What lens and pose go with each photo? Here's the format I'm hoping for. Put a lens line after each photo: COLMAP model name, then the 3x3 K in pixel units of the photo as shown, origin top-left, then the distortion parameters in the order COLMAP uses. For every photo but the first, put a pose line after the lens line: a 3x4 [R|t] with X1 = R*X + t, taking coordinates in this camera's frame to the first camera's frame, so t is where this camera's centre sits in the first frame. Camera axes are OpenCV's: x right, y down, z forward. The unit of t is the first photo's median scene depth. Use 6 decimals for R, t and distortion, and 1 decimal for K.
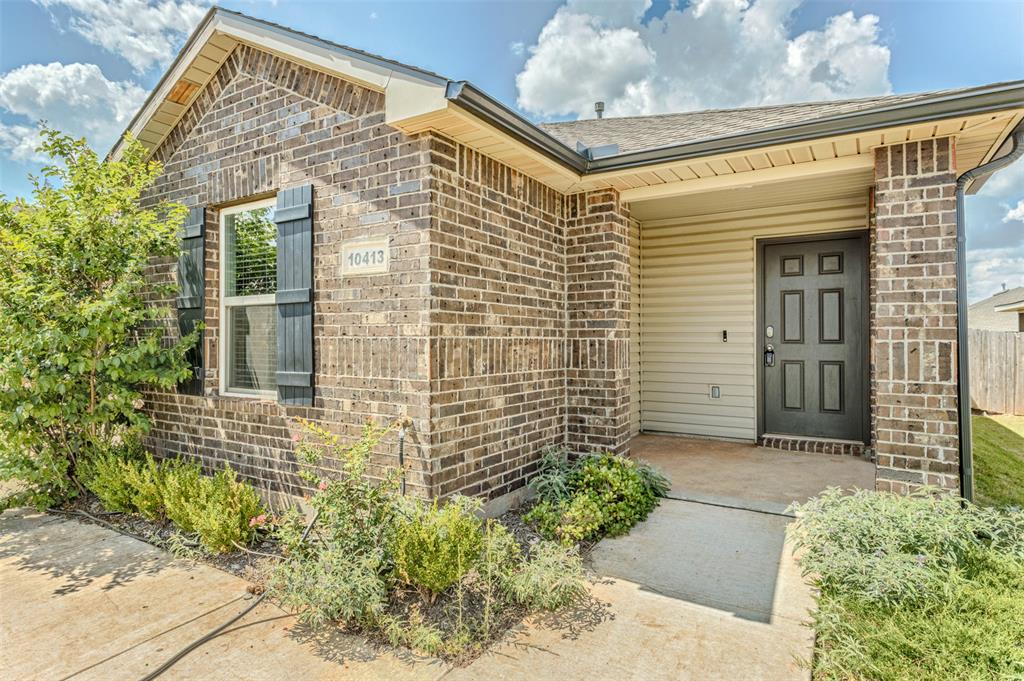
lens RADIAL K [[575.9, 0, 506.1], [0, 575.9, 334.5], [0, 0, 1]] dist [0.004478, 0.001653]
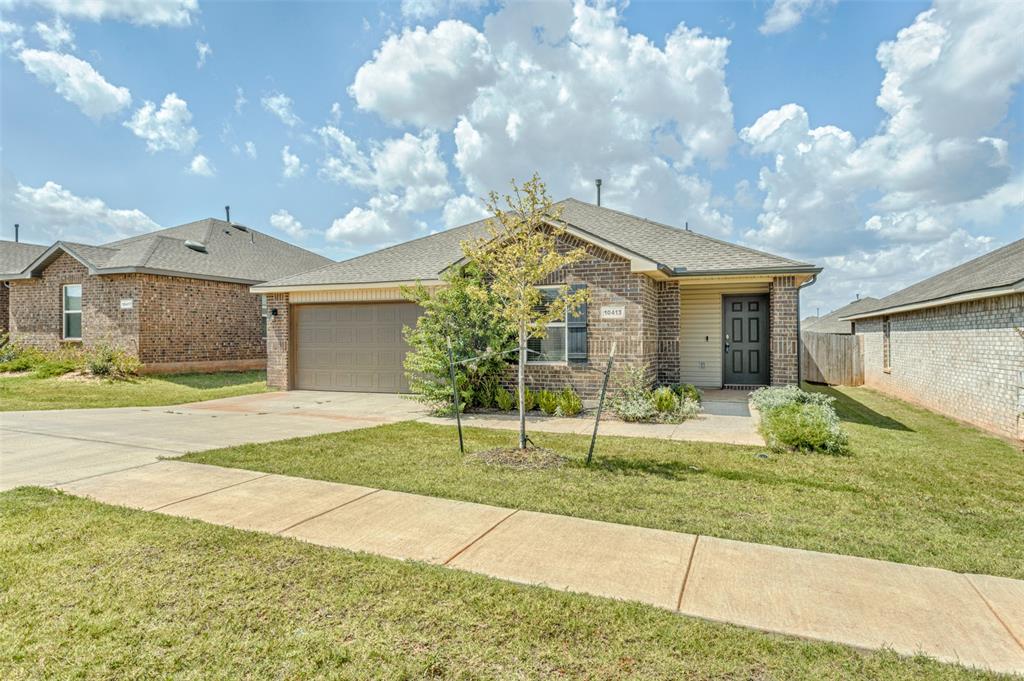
lens RADIAL K [[619.4, 0, 513.4], [0, 619.4, 336.8], [0, 0, 1]] dist [-0.002339, 0.000943]
pose [[0.982369, -0.001618, 0.186945, -1.202007], [0.001077, 0.999995, 0.002999, -0.020428], [-0.186949, -0.002744, 0.982366, -1.777784]]
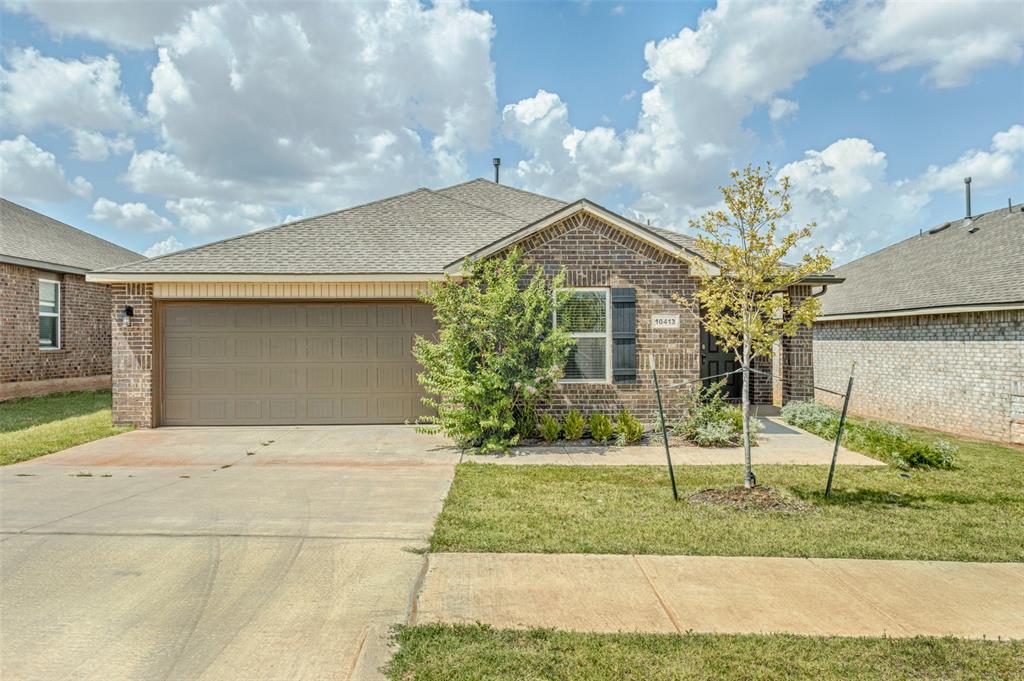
lens RADIAL K [[730.4, 0, 536.2], [0, 730.4, 341.1], [0, 0, 1]] dist [0.000478, 0.001442]
pose [[0.818784, -0.002083, 0.574098, -2.313131], [-0.001477, 0.999982, 0.005736, -0.061195], [-0.574100, -0.005544, 0.818767, -1.161367]]
